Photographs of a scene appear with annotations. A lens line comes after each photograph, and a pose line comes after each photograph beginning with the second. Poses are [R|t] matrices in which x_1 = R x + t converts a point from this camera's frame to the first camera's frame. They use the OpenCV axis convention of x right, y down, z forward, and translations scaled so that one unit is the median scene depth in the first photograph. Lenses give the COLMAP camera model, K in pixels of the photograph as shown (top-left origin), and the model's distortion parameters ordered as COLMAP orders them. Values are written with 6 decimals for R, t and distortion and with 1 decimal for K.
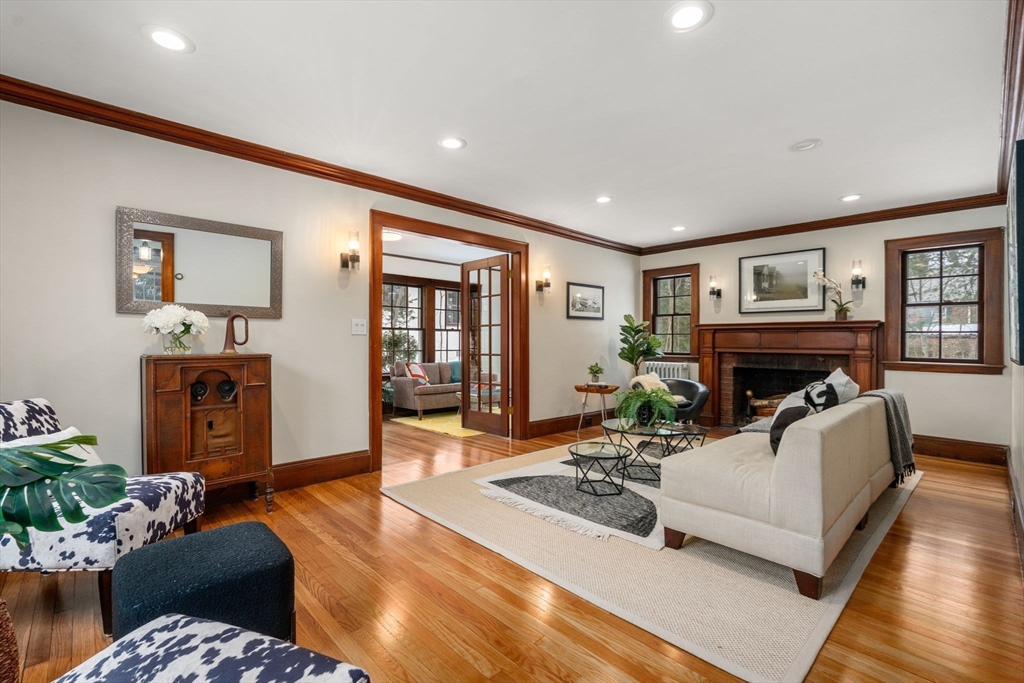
lens RADIAL K [[458.6, 0, 512.0], [0, 458.6, 341.5], [0, 0, 1]] dist [-0.000712, 0.000207]
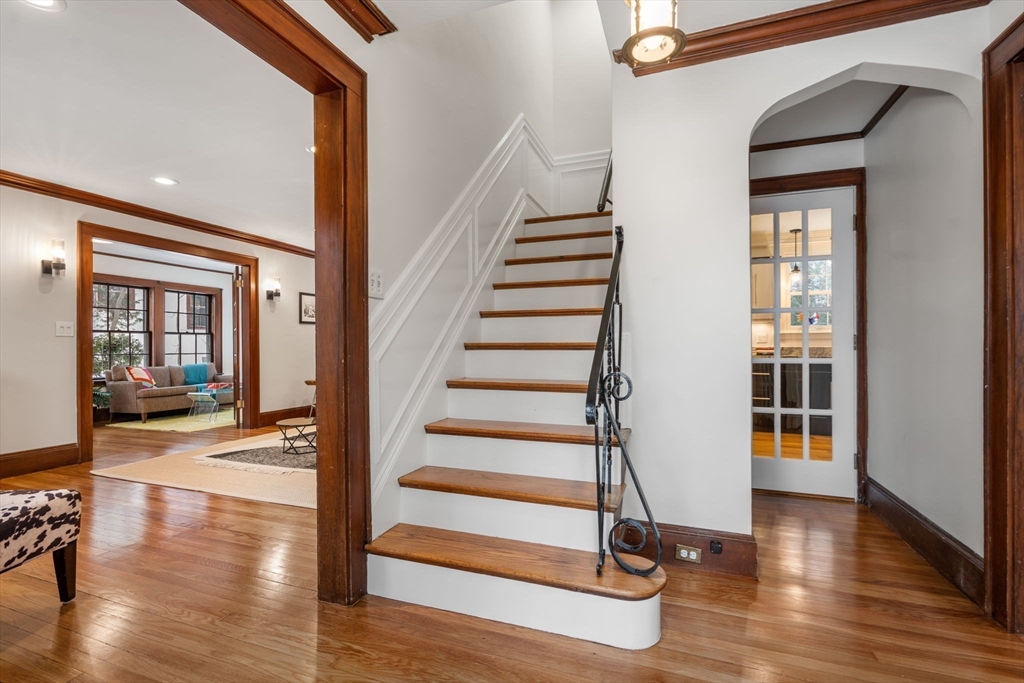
lens RADIAL K [[458.6, 0, 512.0], [0, 458.6, 341.5], [0, 0, 1]] dist [-0.000712, 0.000207]
pose [[0.896634, -0.005152, 0.442743, 0.075372], [0.009200, 0.999933, -0.006997, 0.007963], [-0.442677, 0.010348, 0.896621, -0.246616]]
